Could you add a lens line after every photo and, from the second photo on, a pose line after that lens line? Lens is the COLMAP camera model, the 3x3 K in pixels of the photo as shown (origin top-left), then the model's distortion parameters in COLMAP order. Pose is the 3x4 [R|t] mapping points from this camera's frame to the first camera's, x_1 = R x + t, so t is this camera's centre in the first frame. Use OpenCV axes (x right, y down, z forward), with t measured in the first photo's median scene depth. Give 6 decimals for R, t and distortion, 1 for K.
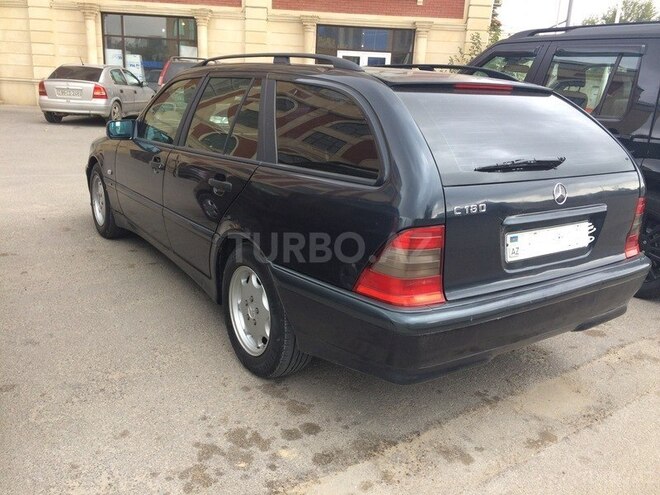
lens RADIAL K [[559.0, 0, 333.4], [0, 559.0, 246.7], [0, 0, 1]] dist [0.051924, -0.003930]
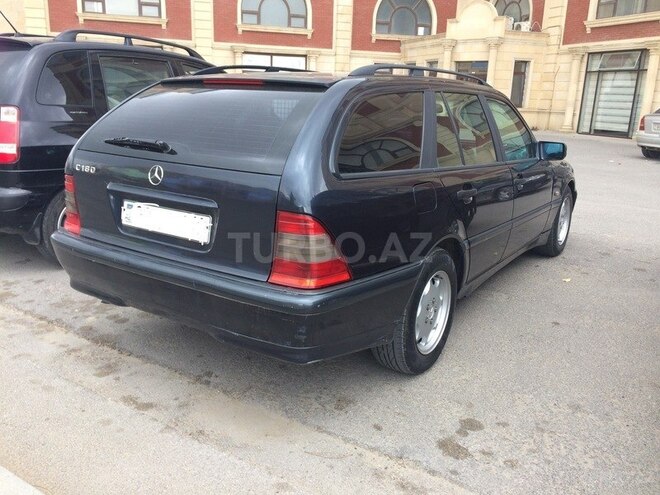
lens RADIAL K [[559.0, 0, 333.4], [0, 559.0, 246.7], [0, 0, 1]] dist [0.051924, -0.003930]
pose [[0.360836, 0.190606, -0.912944, 1.446673], [-0.258418, 0.960998, 0.098501, -0.146286], [0.896113, 0.200378, 0.396019, 0.868536]]
